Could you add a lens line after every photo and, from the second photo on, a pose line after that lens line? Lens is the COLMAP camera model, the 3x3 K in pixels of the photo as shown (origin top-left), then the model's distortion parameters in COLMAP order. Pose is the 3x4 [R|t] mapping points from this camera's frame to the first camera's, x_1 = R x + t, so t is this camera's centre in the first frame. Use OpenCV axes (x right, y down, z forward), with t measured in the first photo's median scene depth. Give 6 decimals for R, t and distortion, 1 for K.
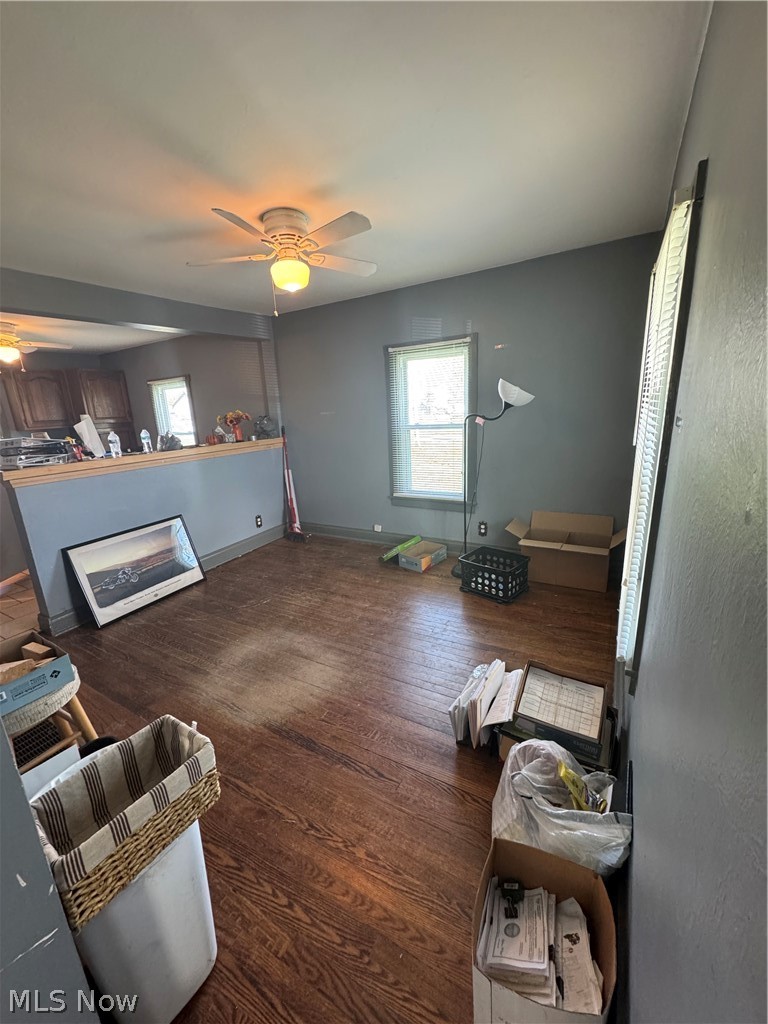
lens RADIAL K [[407.8, 0, 381.8], [0, 407.8, 507.9], [0, 0, 1]] dist [-0.005757, 0.000824]
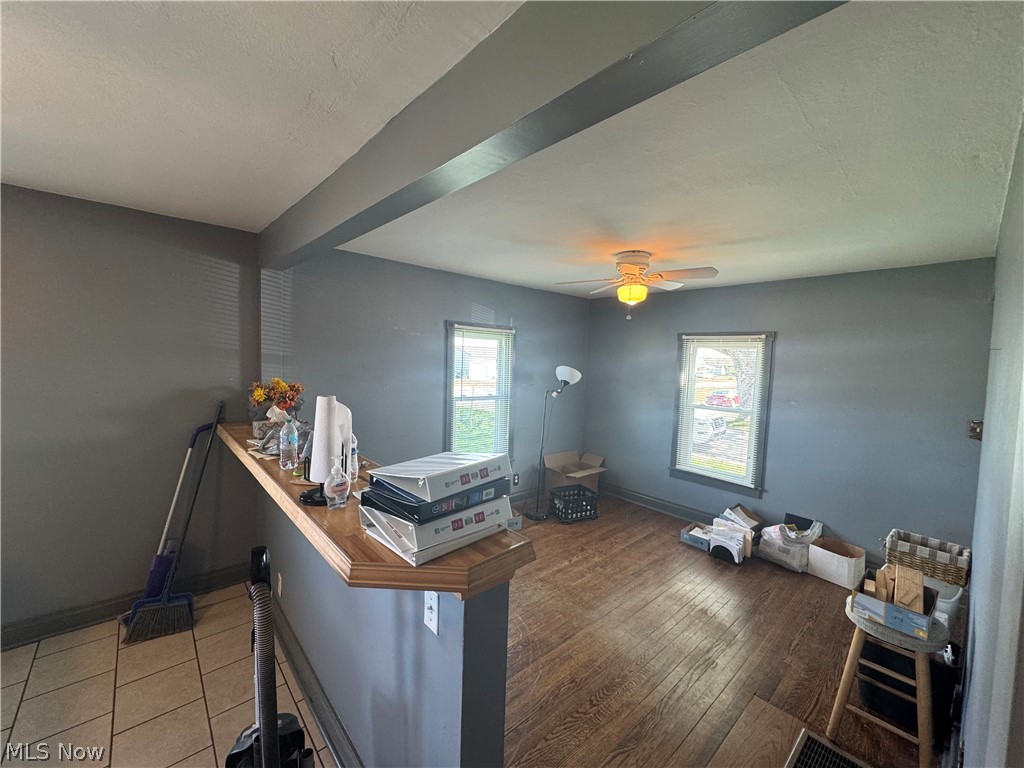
lens RADIAL K [[407.8, 0, 512.5], [0, 407.8, 384.8], [0, 0, 1]] dist [-0.005757, 0.000824]
pose [[0.309961, -0.004129, 0.950740, -1.146460], [0.175912, 0.982974, -0.053082, -0.204193], [-0.934333, 0.183700, 0.305410, 0.724556]]
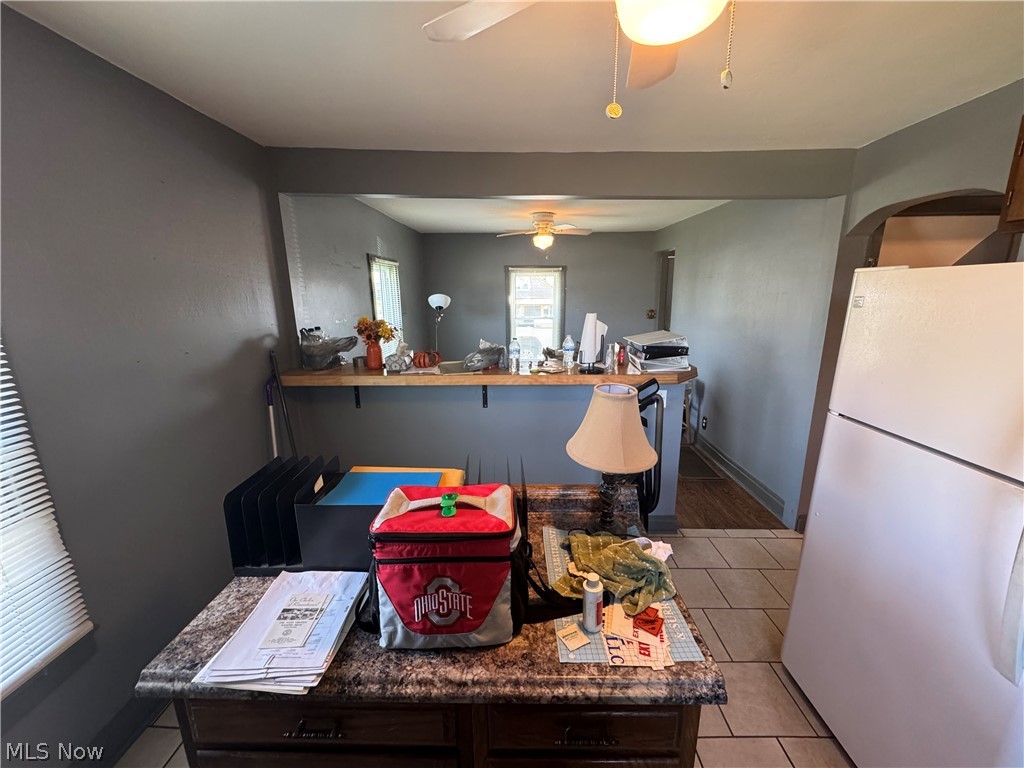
lens RADIAL K [[407.8, 0, 515.0], [0, 407.8, 382.3], [0, 0, 1]] dist [-0.005757, 0.000824]
pose [[-0.487300, -0.146965, 0.860779, -1.427071], [0.232184, 0.928447, 0.289961, -0.397543], [-0.841801, 0.341157, -0.418309, 1.587427]]
